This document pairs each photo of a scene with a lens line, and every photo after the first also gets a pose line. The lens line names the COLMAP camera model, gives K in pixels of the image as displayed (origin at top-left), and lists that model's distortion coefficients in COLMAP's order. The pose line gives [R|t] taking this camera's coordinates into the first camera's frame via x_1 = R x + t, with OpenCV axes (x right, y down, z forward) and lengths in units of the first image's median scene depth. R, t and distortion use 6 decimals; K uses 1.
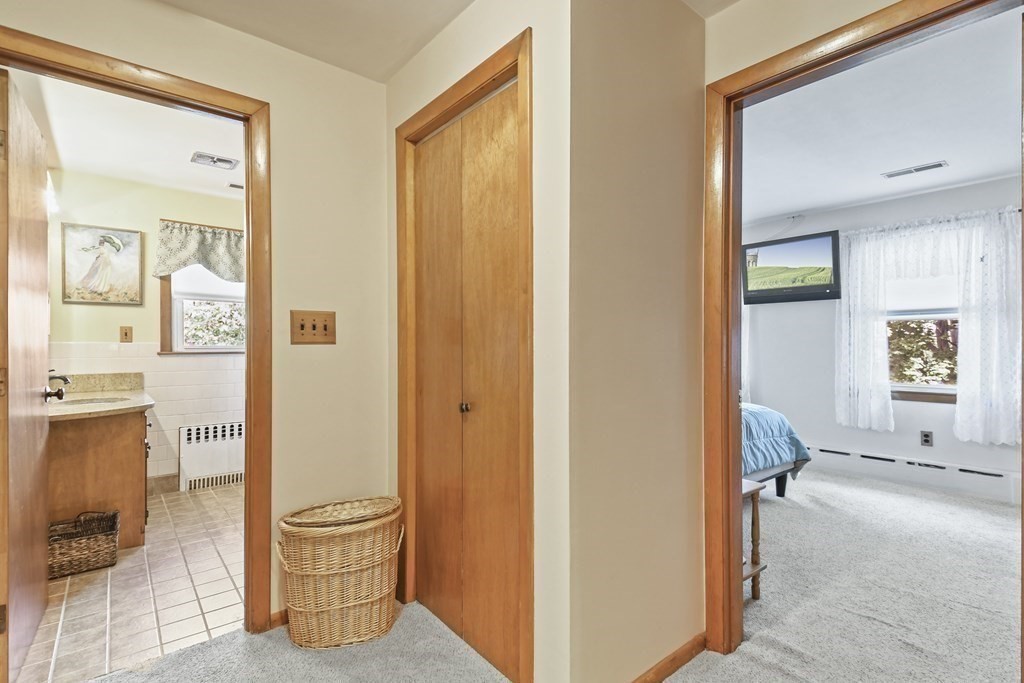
lens RADIAL K [[475.5, 0, 507.9], [0, 475.5, 344.9], [0, 0, 1]] dist [-0.001118, -0.000075]
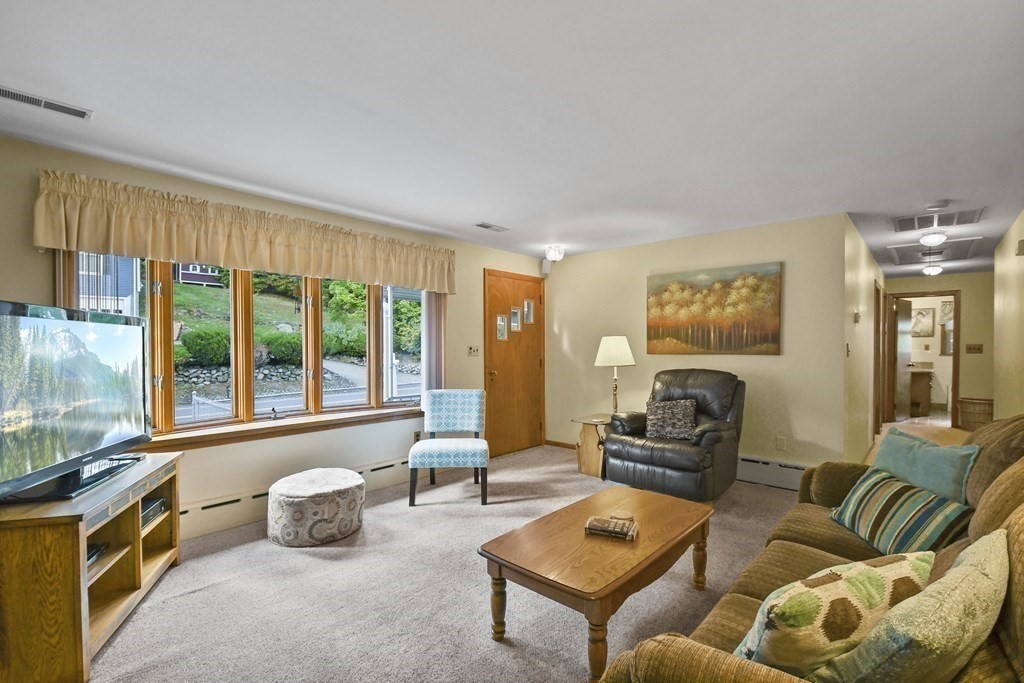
lens RADIAL K [[470.0, 0, 512.0], [0, 470.0, 341.5], [0, 0, 1]] dist [-0.024567, -0.000152]
pose [[0.138920, 0.005094, -0.990290, 1.393783], [-0.015621, 0.999874, 0.002952, -0.026177], [0.990180, 0.015059, 0.138982, -1.619478]]
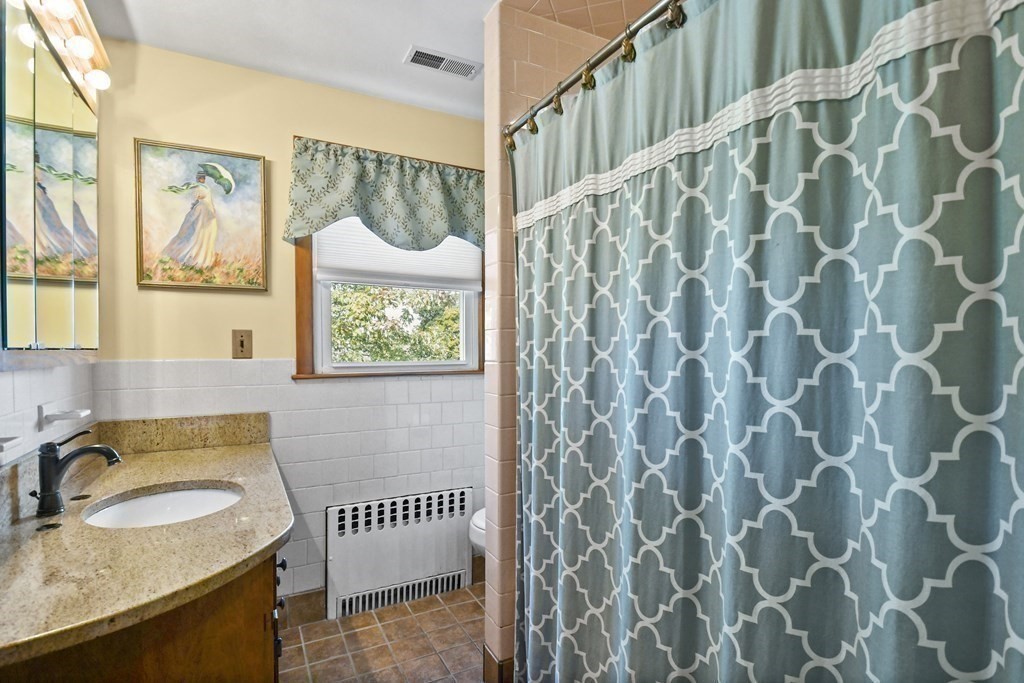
lens RADIAL K [[497.9, 0, 508.6], [0, 497.9, 350.8], [0, 0, 1]] dist [0.000124, -0.001485]
pose [[0.978552, -0.002085, -0.205991, -0.371279], [0.003437, 0.999975, 0.006206, -0.016602], [0.205973, -0.006780, 0.978534, 0.485343]]
